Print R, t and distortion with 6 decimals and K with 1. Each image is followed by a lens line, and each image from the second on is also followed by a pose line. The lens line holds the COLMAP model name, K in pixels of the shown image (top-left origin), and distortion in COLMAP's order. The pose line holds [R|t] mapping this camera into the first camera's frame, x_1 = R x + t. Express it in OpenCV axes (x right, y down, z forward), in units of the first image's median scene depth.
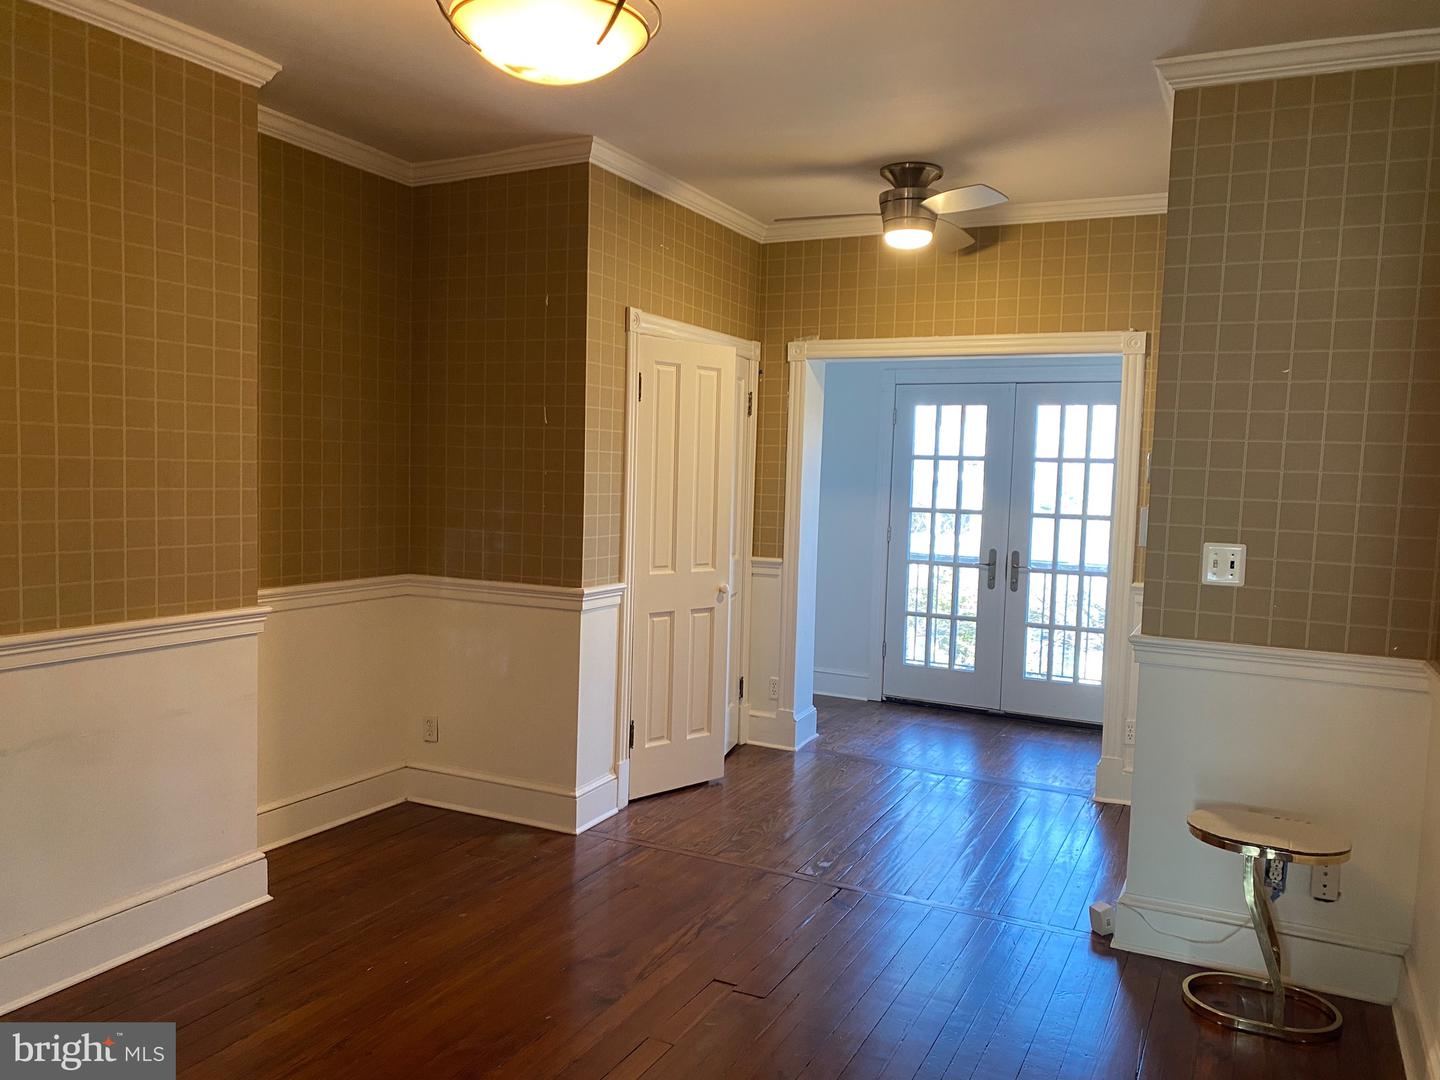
lens RADIAL K [[1137.2, 0, 720.0], [0, 1137.2, 540.0], [0, 0, 1]] dist [0.115150, -0.003656]
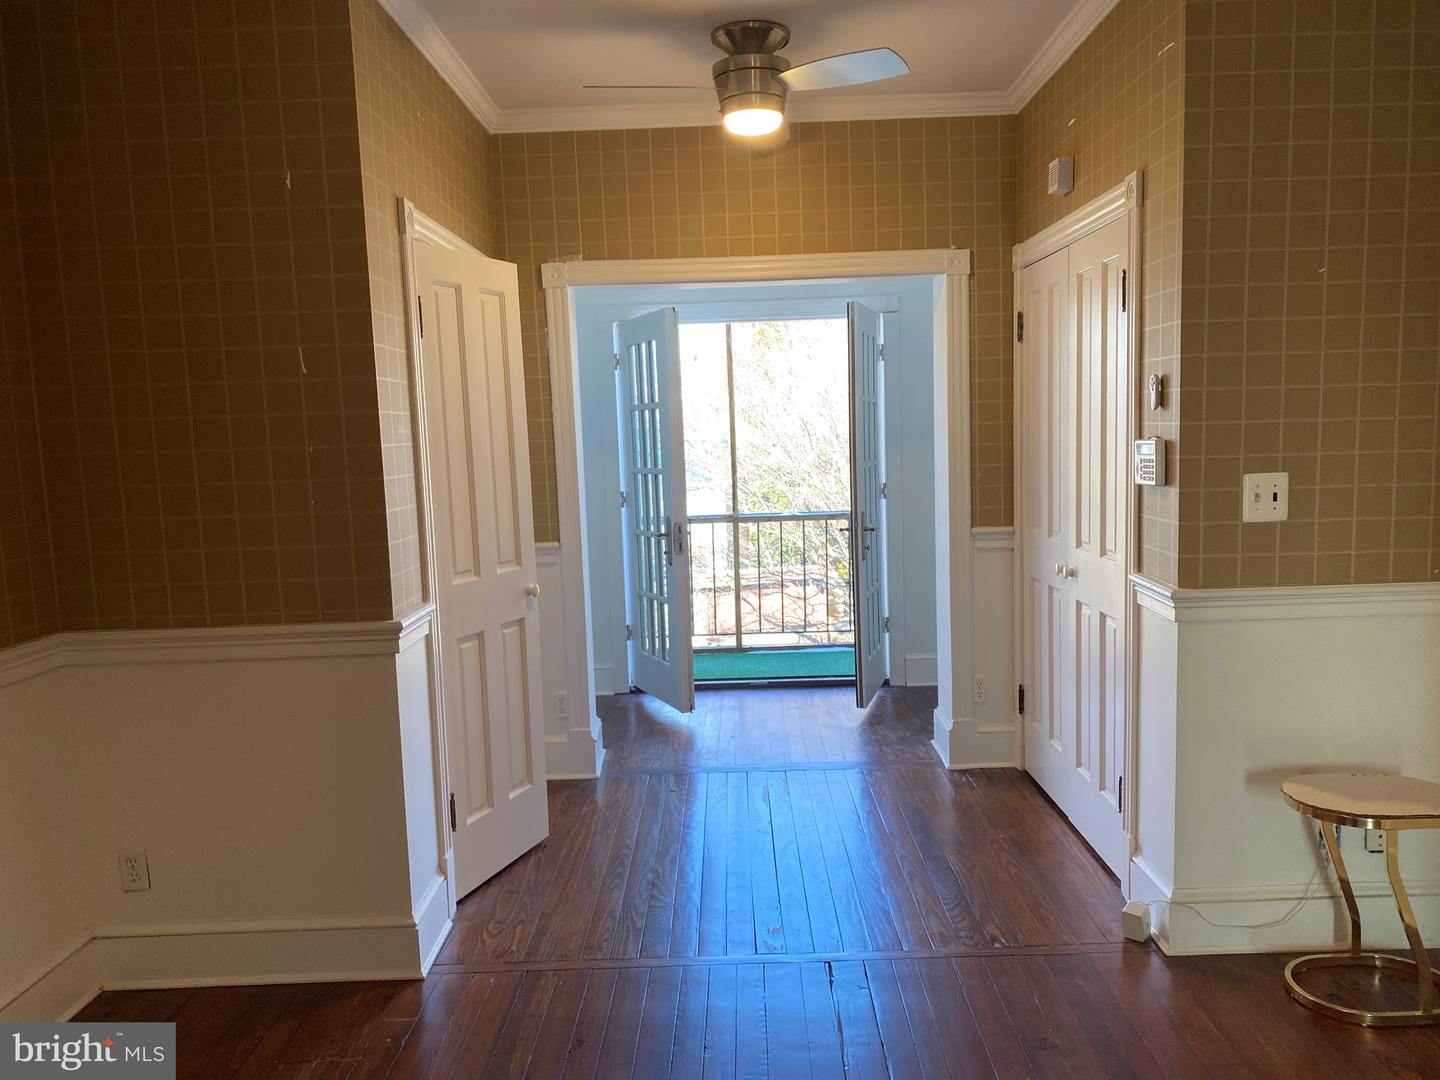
lens RADIAL K [[1108.2, 0, 721.8], [0, 1108.2, 547.2], [0, 0, 1]] dist [0.038188, -0.006394]
pose [[0.894521, -0.107701, 0.433858, -0.219109], [0.088839, 0.994014, 0.063589, -0.023220], [-0.438110, -0.018338, 0.898734, 0.321264]]
